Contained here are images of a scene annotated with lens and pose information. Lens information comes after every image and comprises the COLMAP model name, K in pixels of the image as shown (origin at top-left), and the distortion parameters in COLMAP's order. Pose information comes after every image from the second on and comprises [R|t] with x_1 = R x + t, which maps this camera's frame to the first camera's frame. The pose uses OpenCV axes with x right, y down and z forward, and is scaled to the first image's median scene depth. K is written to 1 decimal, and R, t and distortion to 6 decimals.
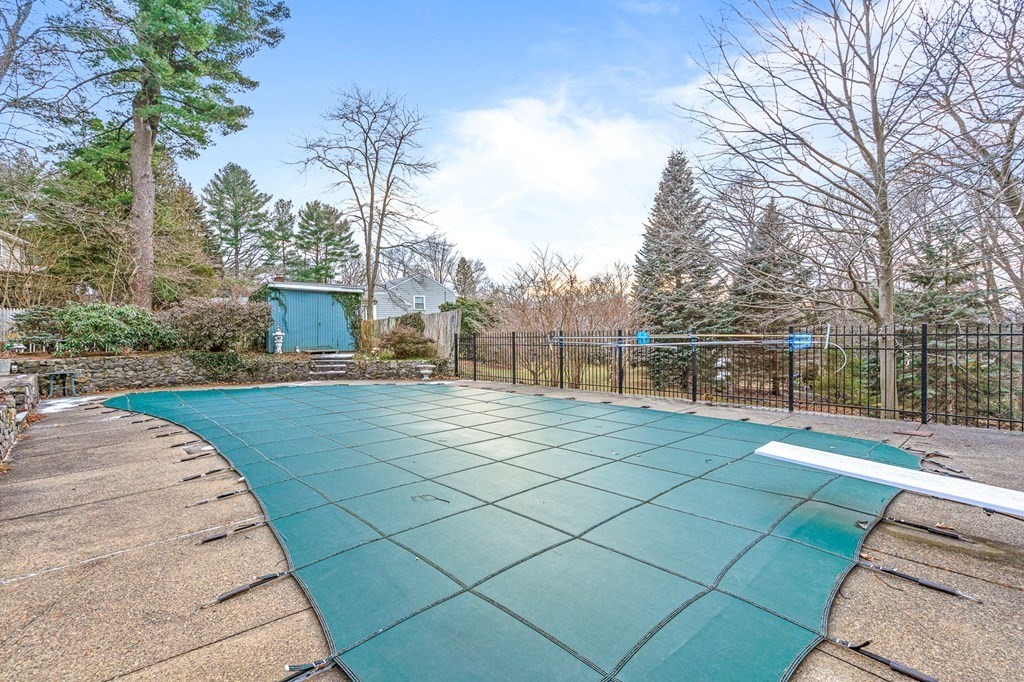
lens RADIAL K [[465.9, 0, 513.9], [0, 465.9, 343.9], [0, 0, 1]] dist [-0.001994, 0.000033]
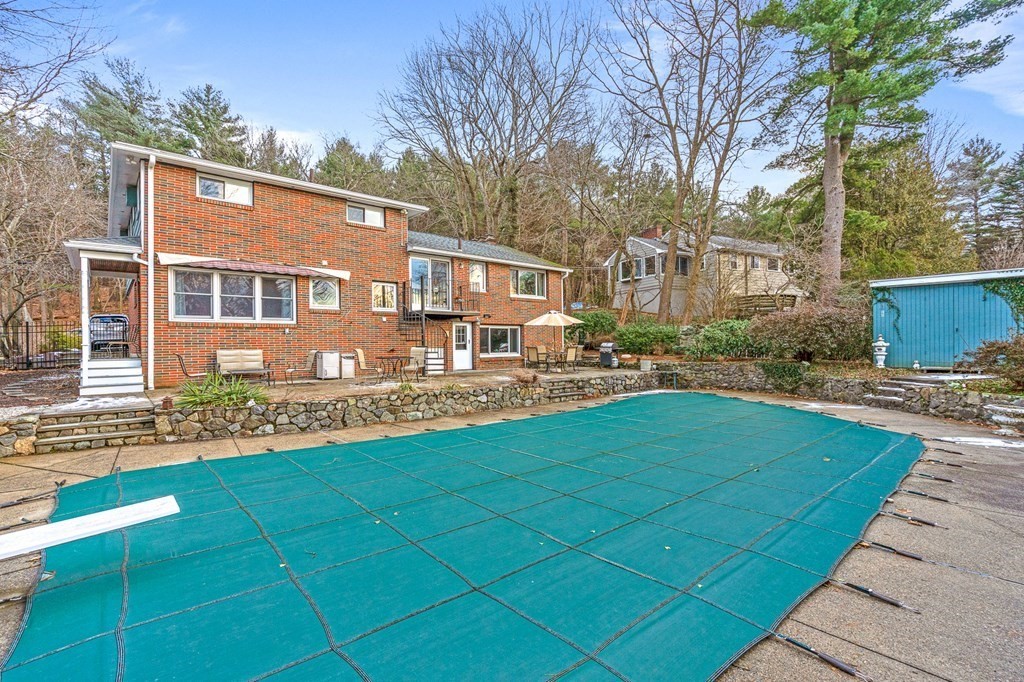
lens RADIAL K [[465.9, 0, 513.9], [0, 465.9, 343.9], [0, 0, 1]] dist [-0.001994, 0.000033]
pose [[-0.052843, 0.009124, -0.998561, 0.297653], [-0.013171, 0.999865, 0.009833, -0.019317], [0.998516, 0.013671, -0.052716, 0.364870]]
